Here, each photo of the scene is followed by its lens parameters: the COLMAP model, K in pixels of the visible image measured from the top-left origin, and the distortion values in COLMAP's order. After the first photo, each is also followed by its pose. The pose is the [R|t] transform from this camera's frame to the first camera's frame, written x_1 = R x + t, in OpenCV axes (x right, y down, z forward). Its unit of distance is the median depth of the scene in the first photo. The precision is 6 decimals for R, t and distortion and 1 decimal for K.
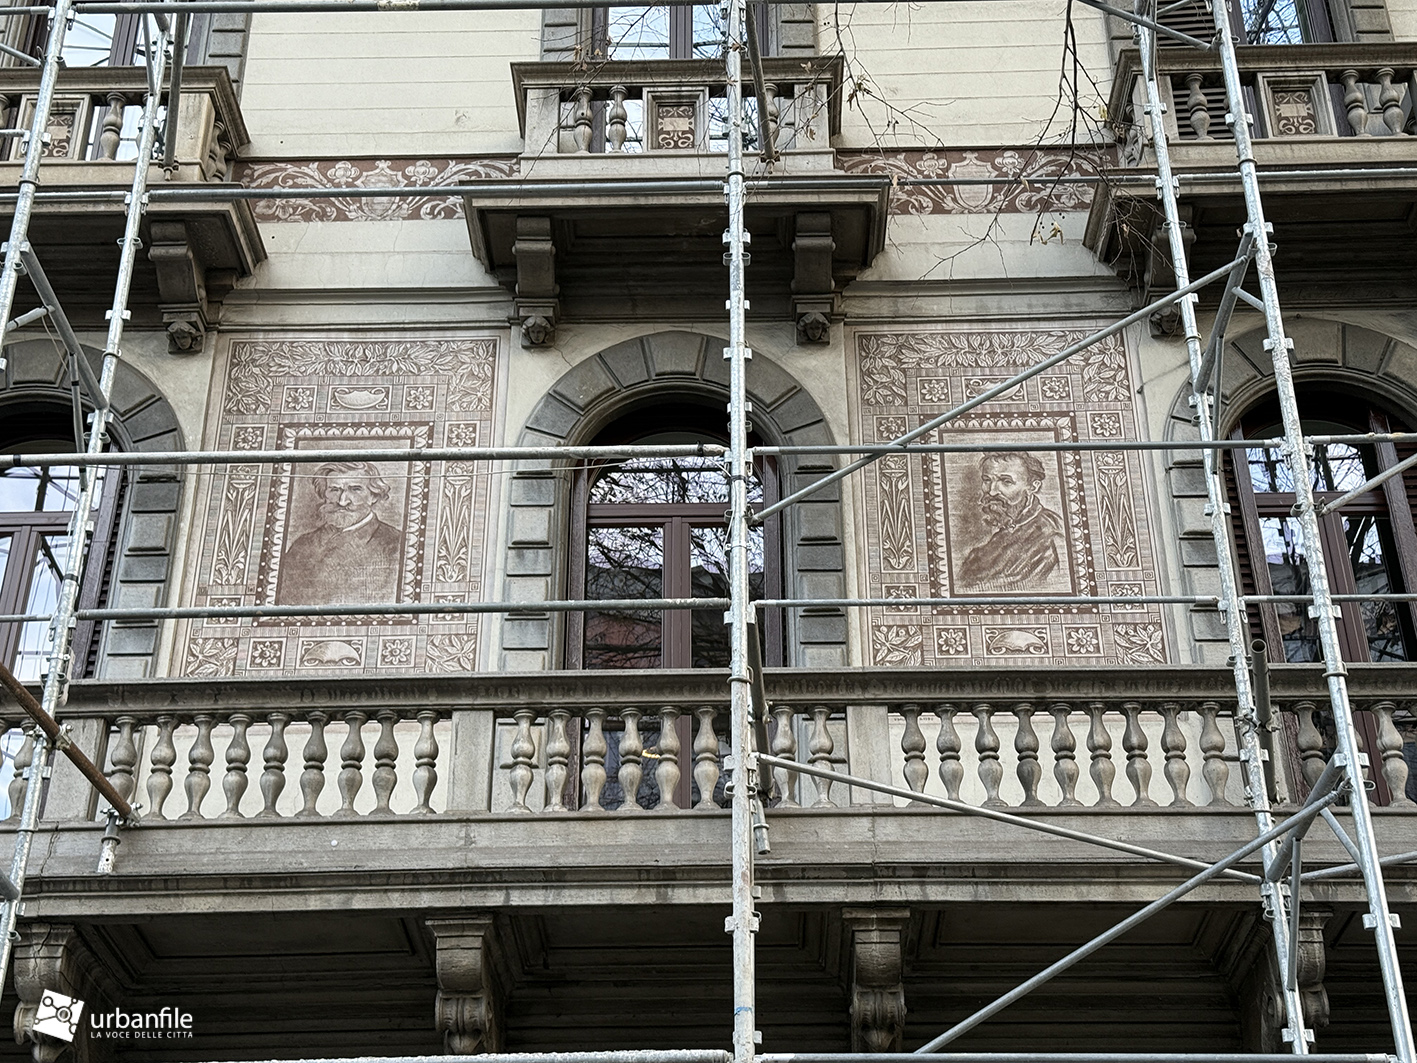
lens RADIAL K [[2051.8, 0, 709.4], [0, 2051.8, 529.5], [0, 0, 1]] dist [0.141913, 0.000000]
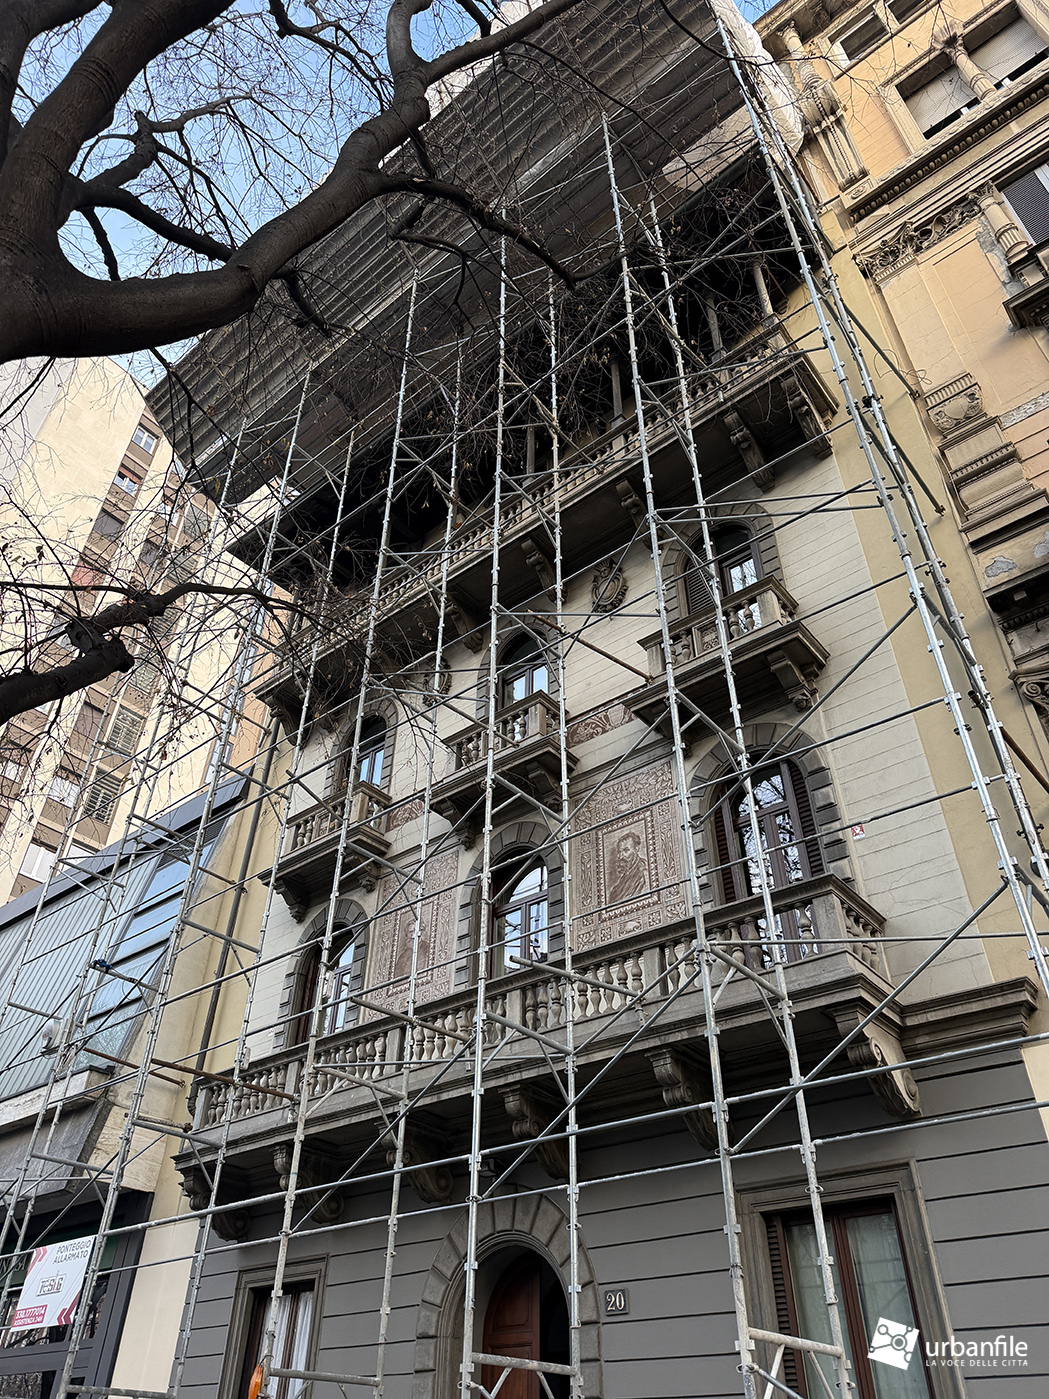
lens RADIAL K [[981.2, 0, 508.4], [0, 981.2, 674.8], [0, 0, 1]] dist [0.043947, -0.049813]
pose [[0.777825, -0.388833, -0.493757, 0.662357], [0.311509, 0.920865, -0.234455, 0.011894], [0.545848, 0.028556, 0.837398, 0.031017]]
